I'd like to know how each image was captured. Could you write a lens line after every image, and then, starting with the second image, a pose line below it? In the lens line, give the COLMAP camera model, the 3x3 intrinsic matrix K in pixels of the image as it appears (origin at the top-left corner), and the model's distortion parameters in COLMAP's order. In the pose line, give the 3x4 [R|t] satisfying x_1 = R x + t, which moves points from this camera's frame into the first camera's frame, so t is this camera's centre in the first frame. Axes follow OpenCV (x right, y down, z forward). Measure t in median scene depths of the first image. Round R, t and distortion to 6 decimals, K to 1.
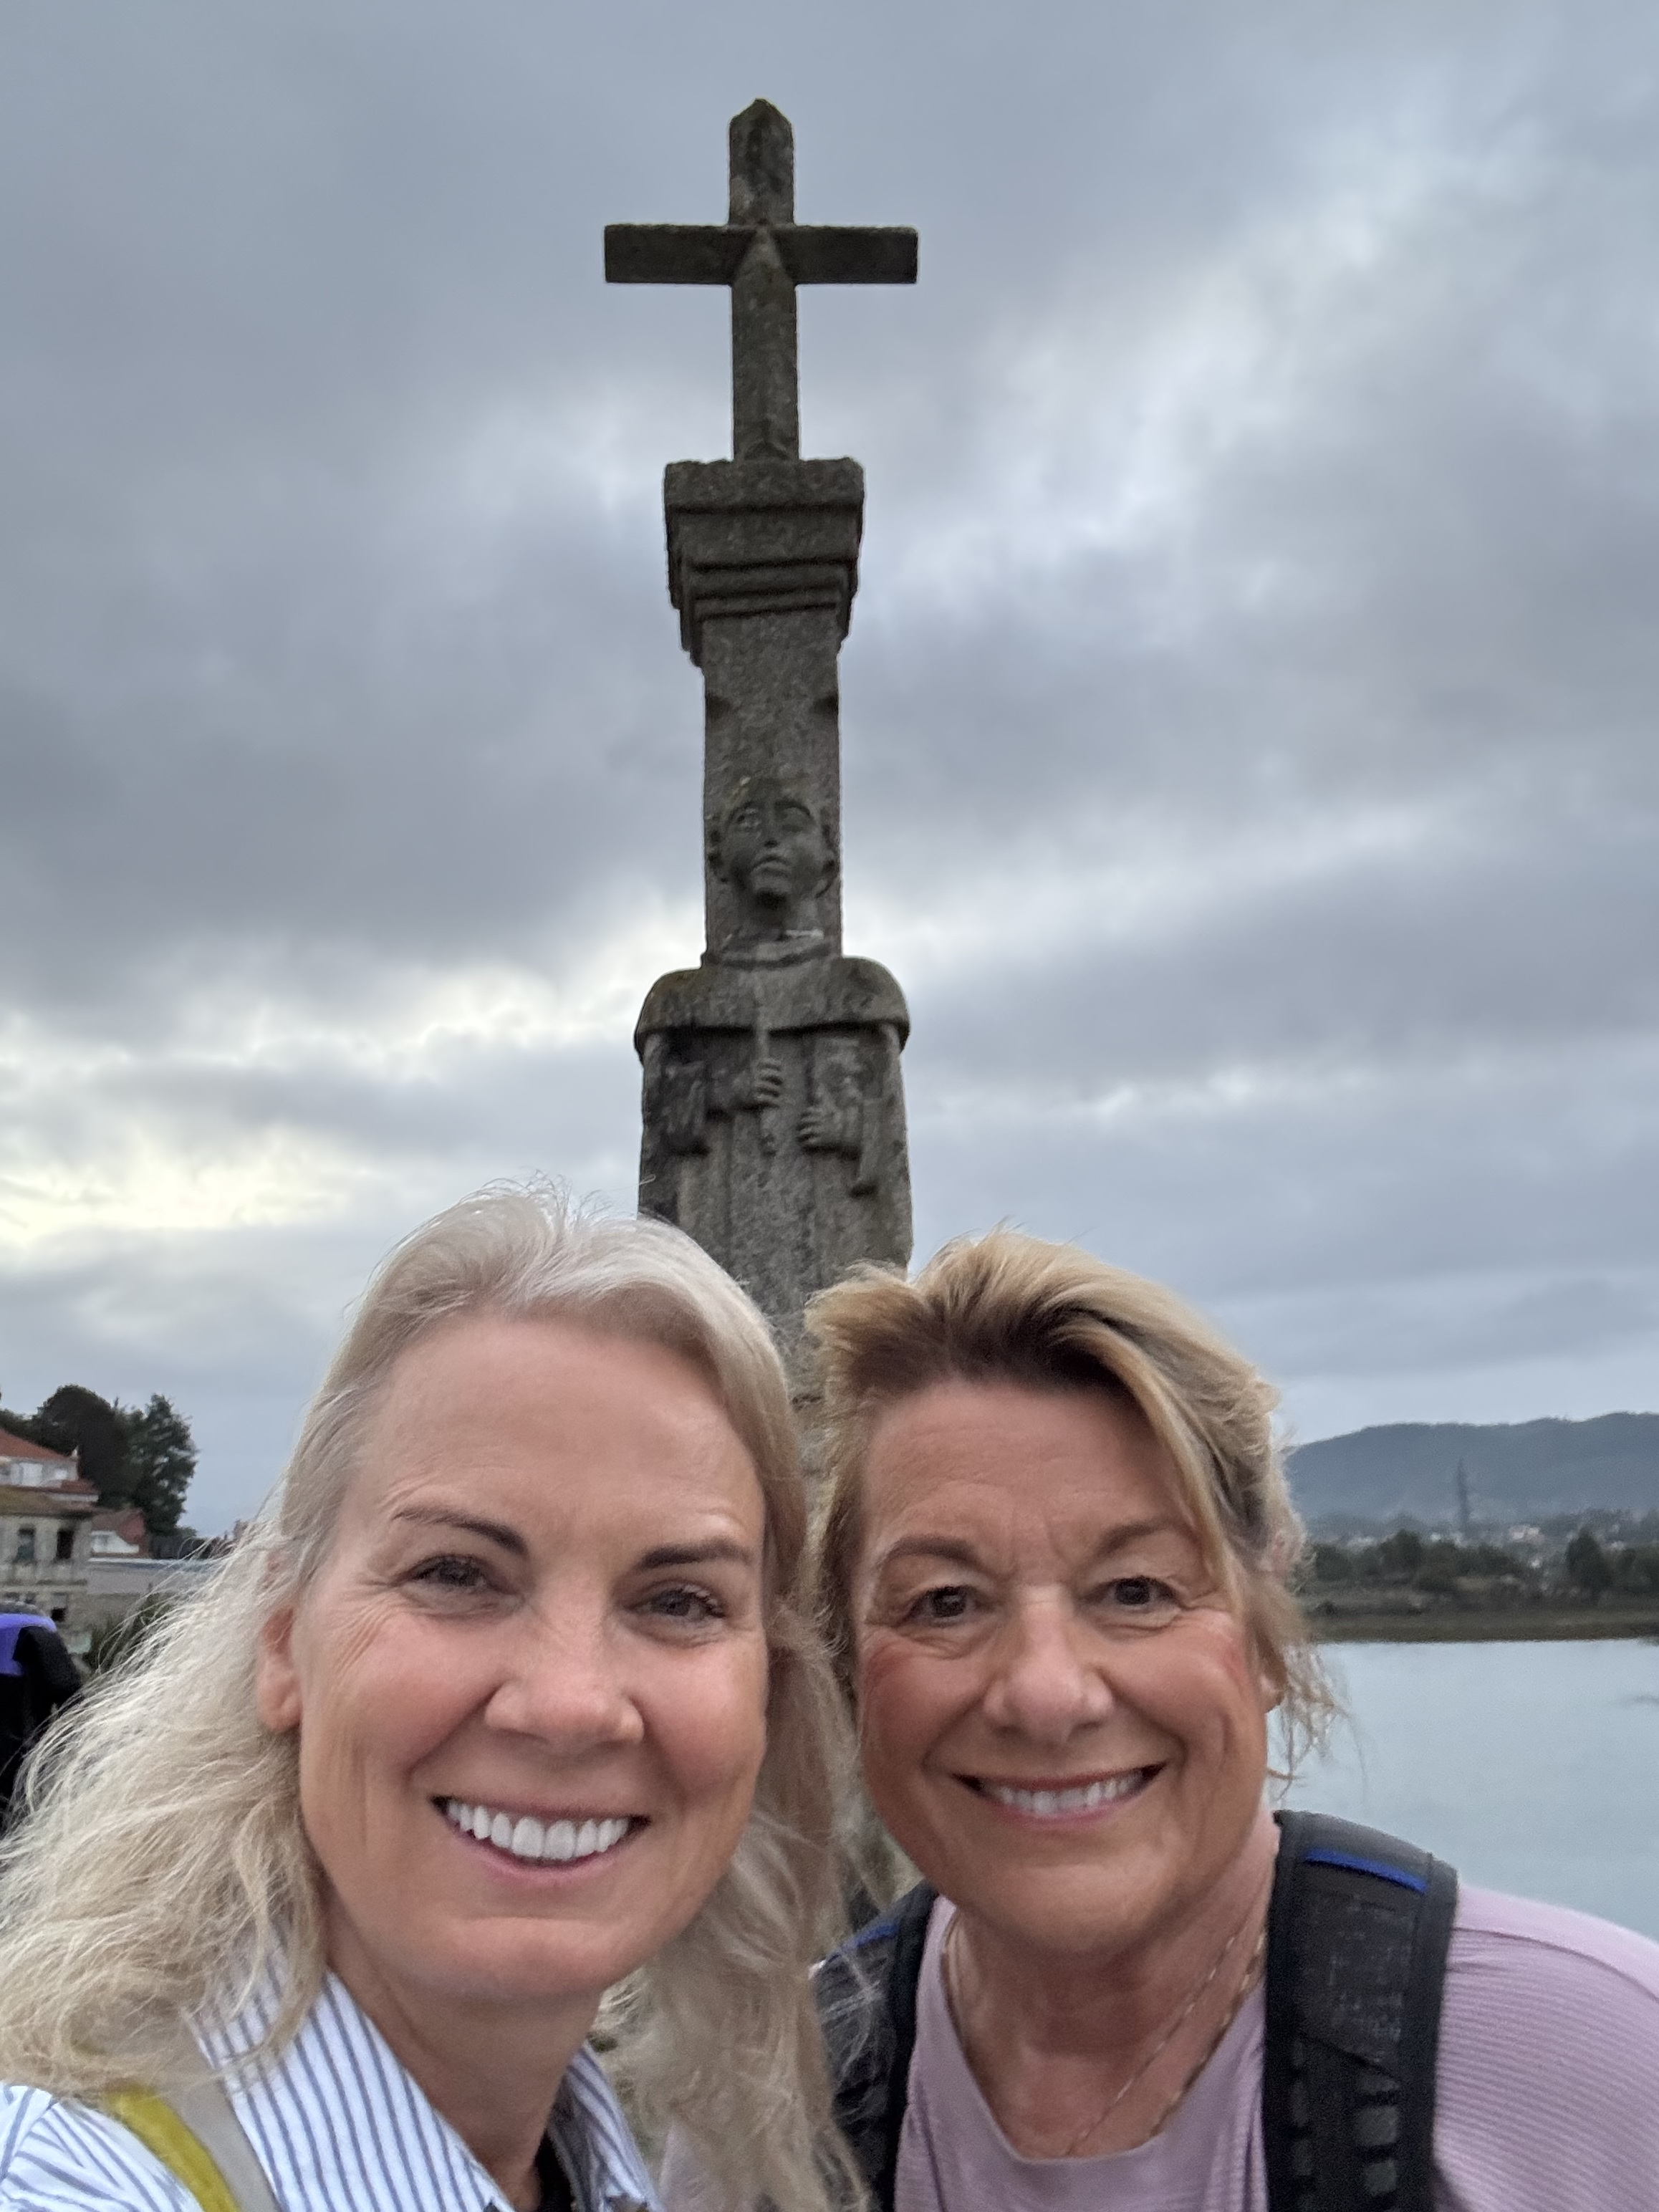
lens RADIAL K [[2026.4, 0, 917.7], [0, 2026.4, 1109.6], [0, 0, 1]] dist [0.120218, -0.412704]
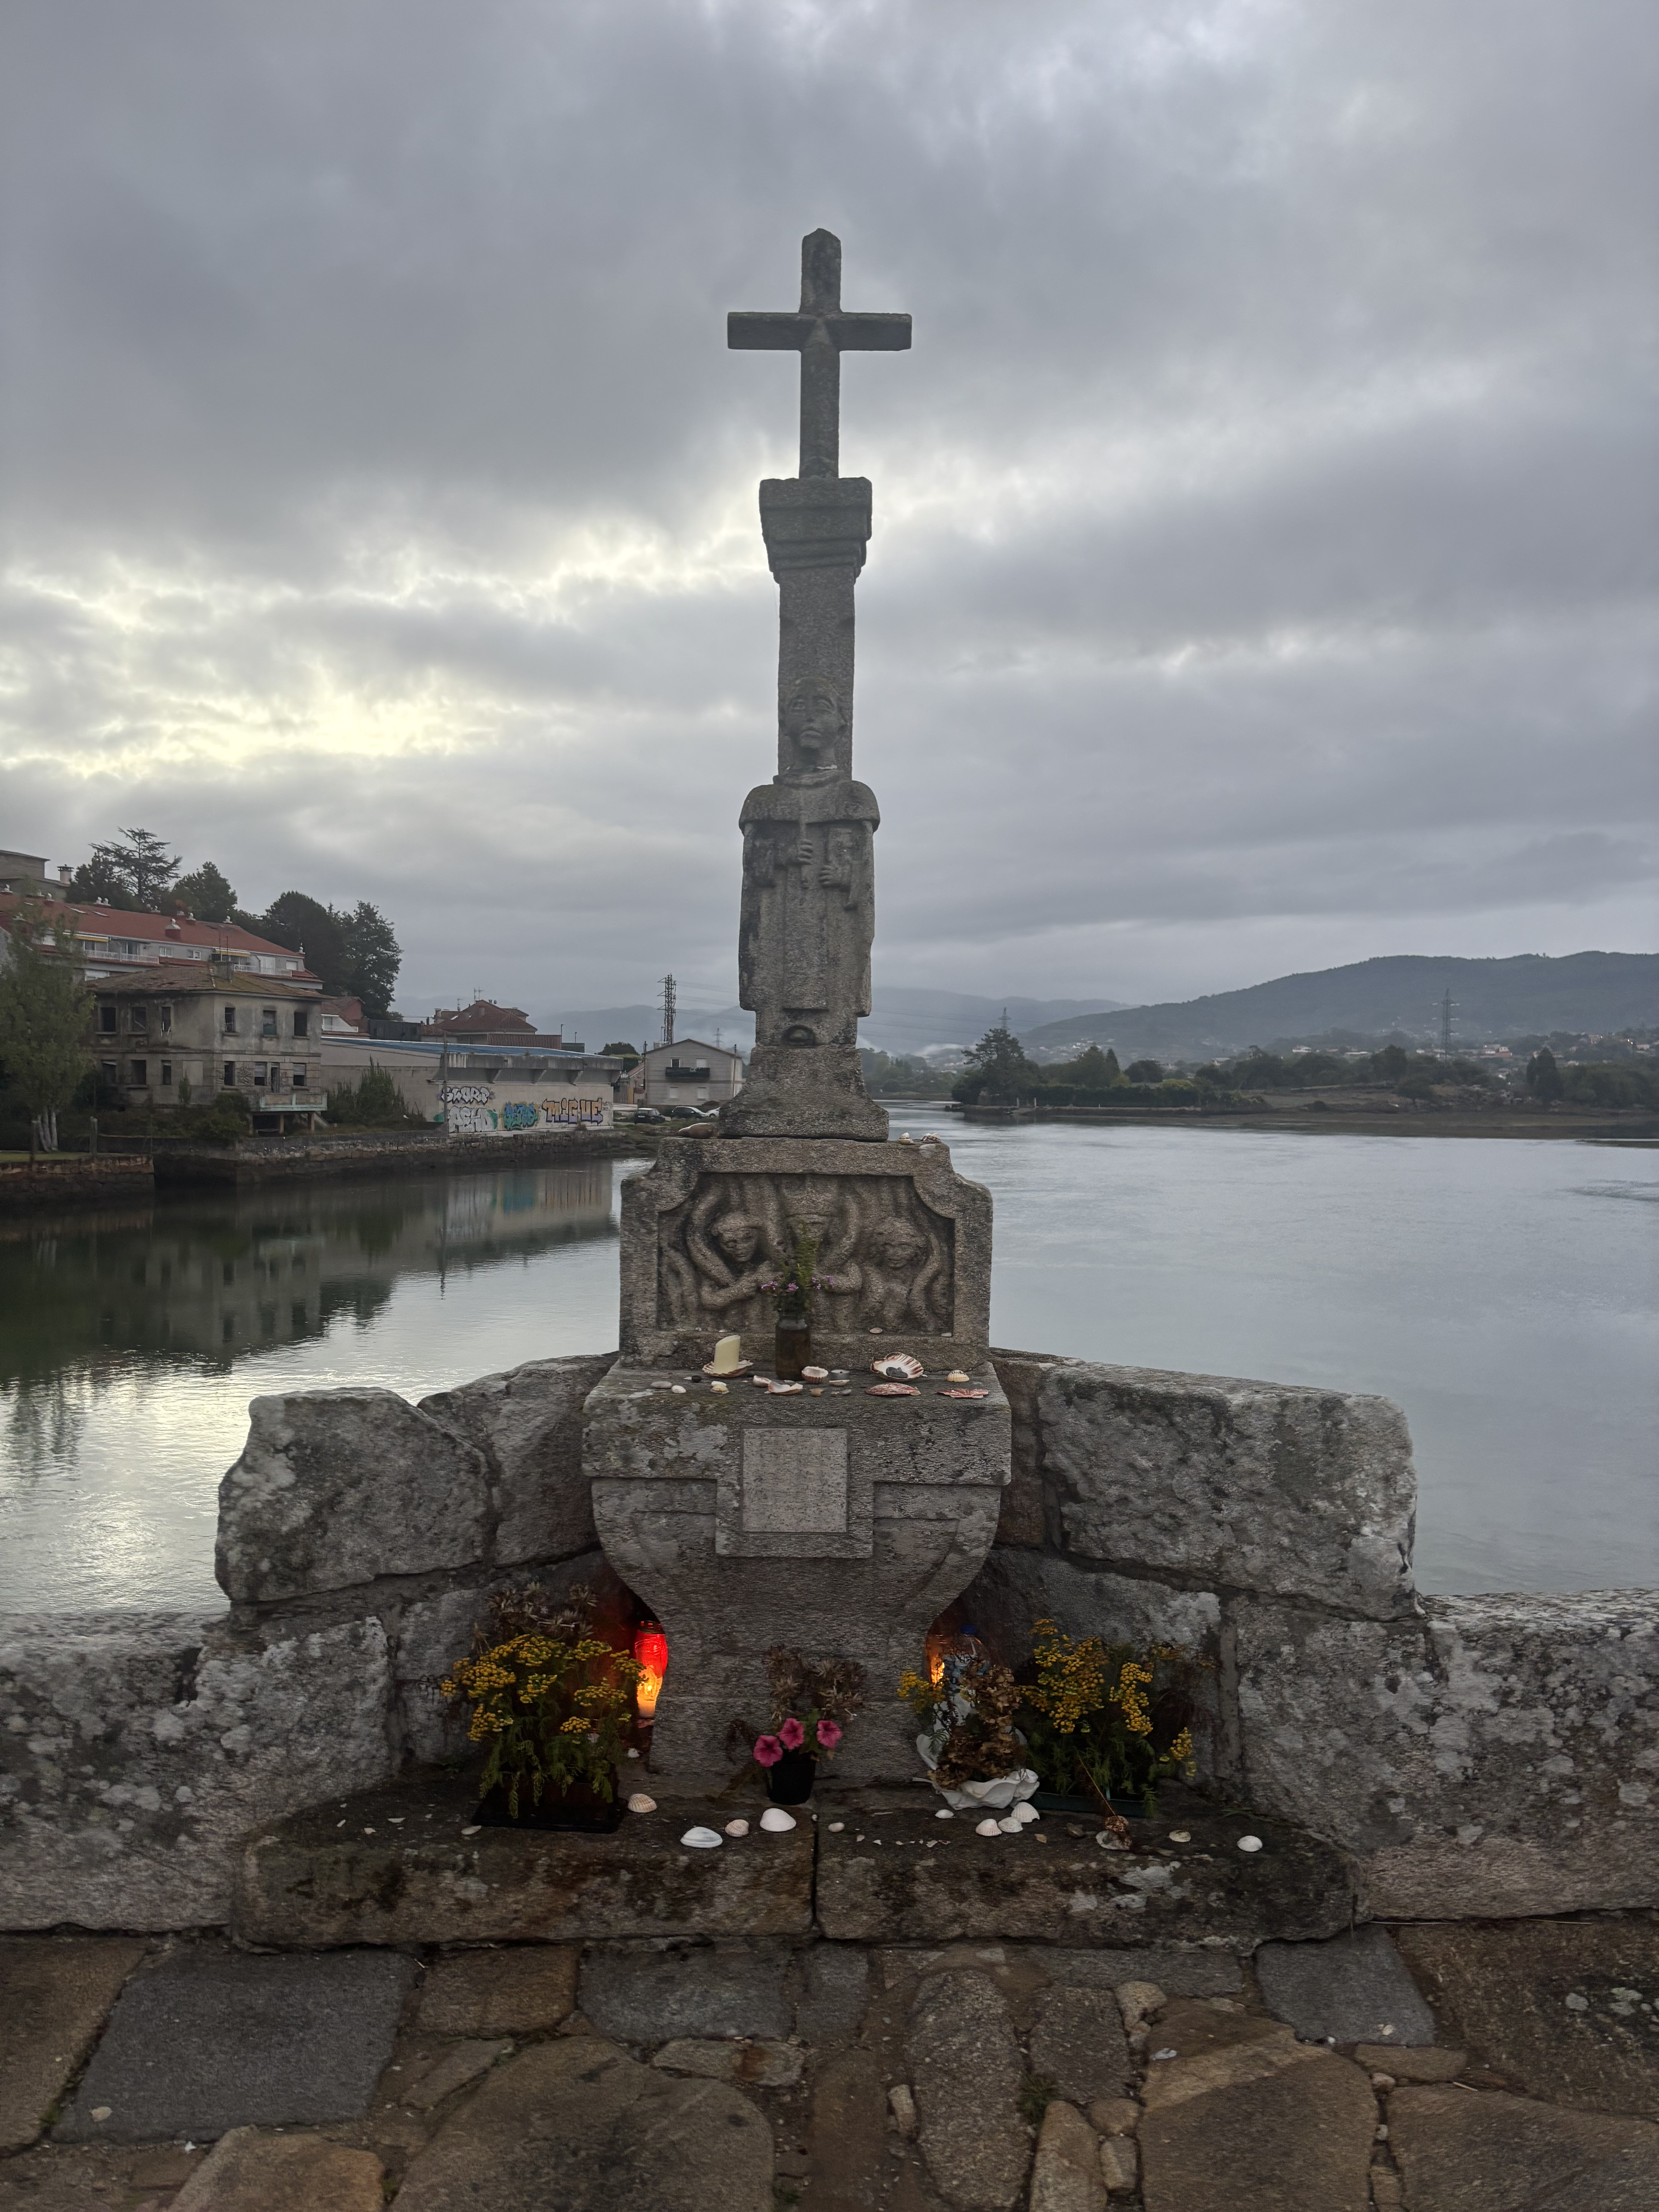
lens RADIAL K [[1848.7, 0, 829.5], [0, 1848.7, 1106.0], [0, 0, 1]] dist [-0.249283, 0.000384]
pose [[0.995123, 0.033103, -0.092916, 0.089227], [-0.009305, 0.969306, 0.245681, -0.151977], [0.098197, -0.243618, 0.964887, -0.569340]]
